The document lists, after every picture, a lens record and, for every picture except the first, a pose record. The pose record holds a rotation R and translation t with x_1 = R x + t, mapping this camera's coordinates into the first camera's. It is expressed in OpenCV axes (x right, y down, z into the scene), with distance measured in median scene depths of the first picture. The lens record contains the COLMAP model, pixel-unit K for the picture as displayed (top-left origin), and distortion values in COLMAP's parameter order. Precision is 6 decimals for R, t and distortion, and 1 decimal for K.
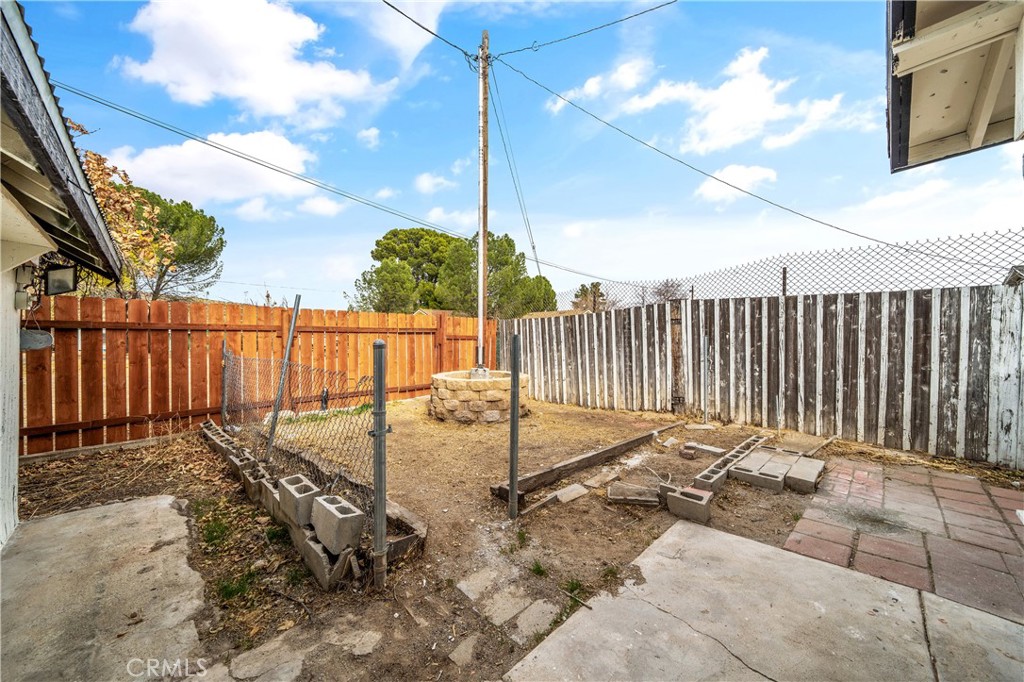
lens RADIAL K [[367.9, 0, 511.8], [0, 367.9, 340.5], [0, 0, 1]] dist [-0.001881, 0.000134]
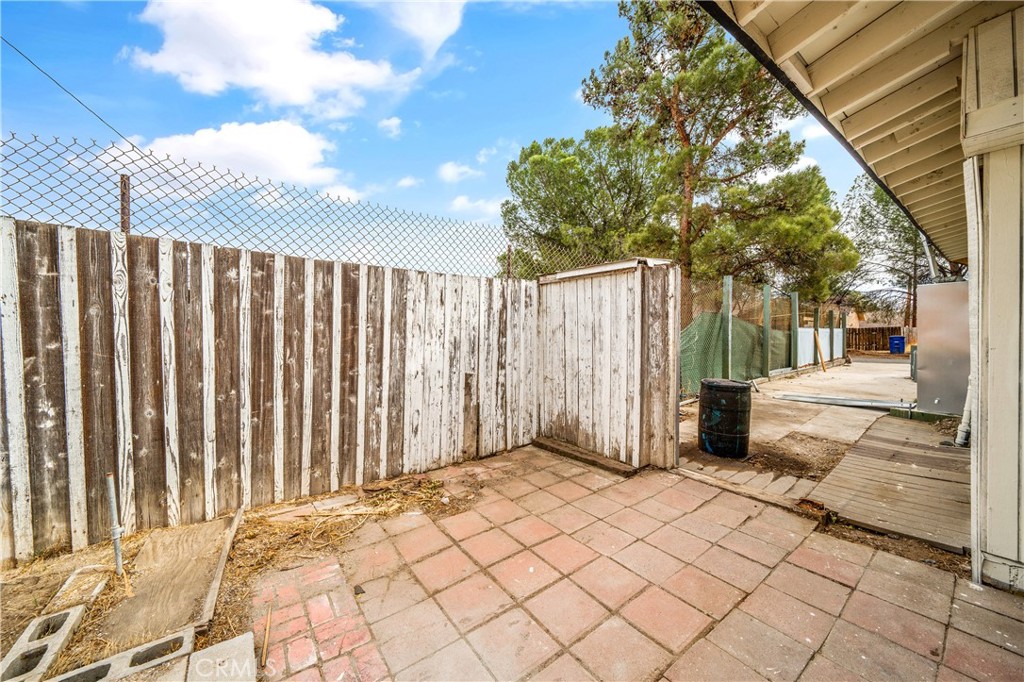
lens RADIAL K [[367.9, 0, 511.8], [0, 367.9, 340.5], [0, 0, 1]] dist [-0.001881, 0.000134]
pose [[0.130506, -0.021153, 0.991222, 0.402626], [0.010020, 0.999749, 0.020016, 0.000150], [-0.991397, 0.007319, 0.130686, 0.536776]]
